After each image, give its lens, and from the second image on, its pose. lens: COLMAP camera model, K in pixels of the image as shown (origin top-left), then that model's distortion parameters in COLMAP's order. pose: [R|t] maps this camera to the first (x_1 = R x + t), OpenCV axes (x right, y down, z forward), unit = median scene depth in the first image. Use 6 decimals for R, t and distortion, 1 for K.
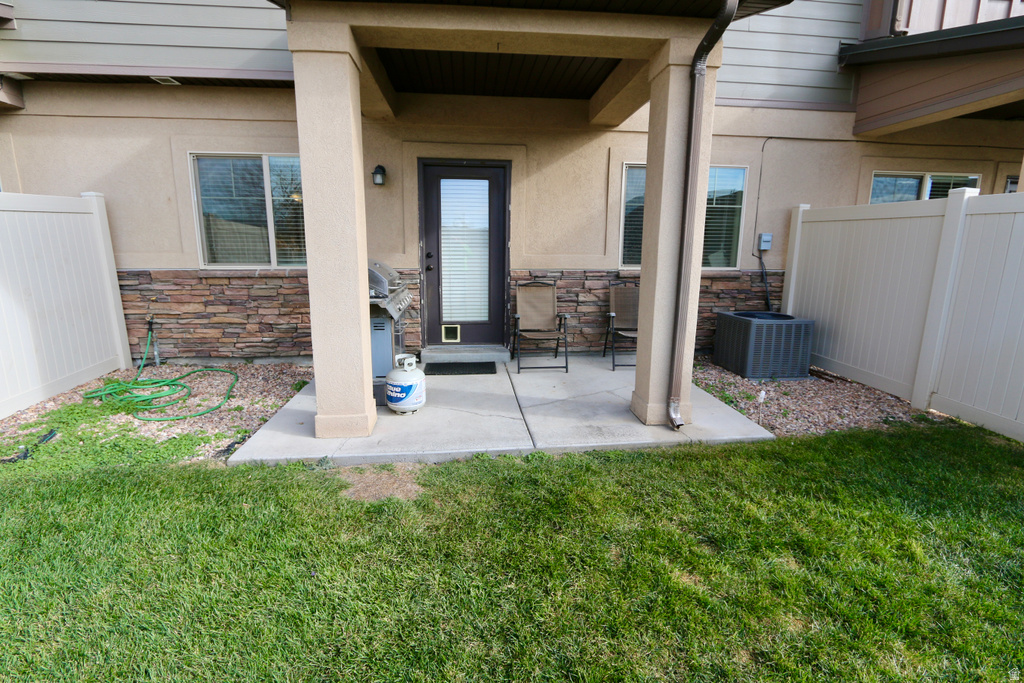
lens RADIAL K [[470.3, 0, 513.5], [0, 470.3, 335.4], [0, 0, 1]] dist [-0.014099, 0.001876]
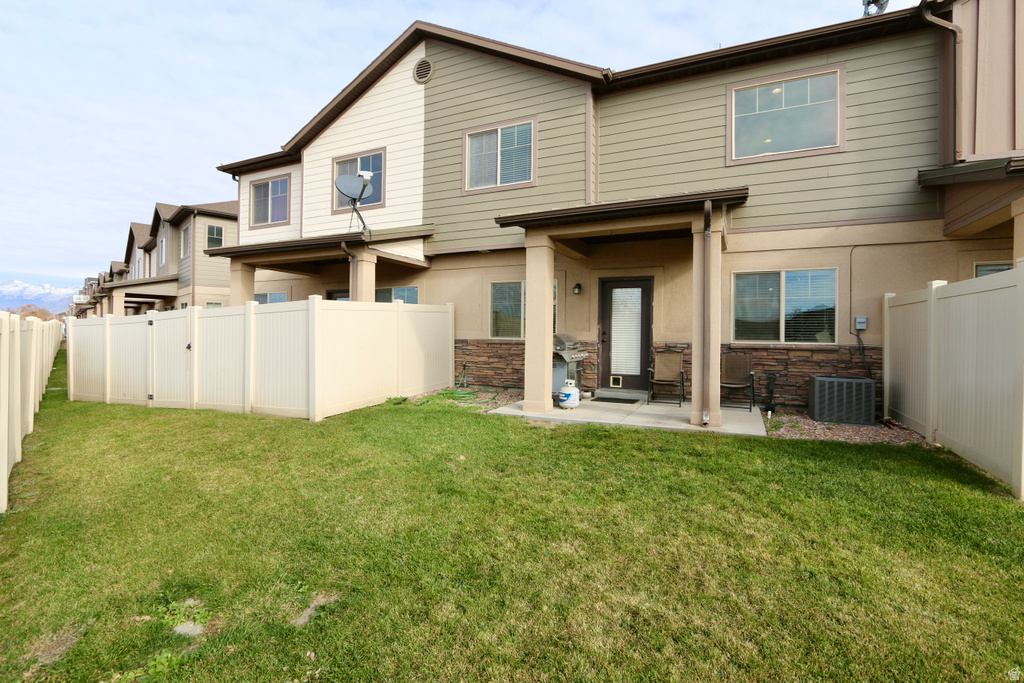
lens RADIAL K [[470.3, 0, 512.5], [0, 470.3, 337.2], [0, 0, 1]] dist [-0.014099, 0.001876]
pose [[0.853821, 0.003940, -0.520551, 0.428119], [-0.104010, 0.981099, -0.163175, 0.156141], [0.510070, 0.193465, 0.838093, -0.585331]]
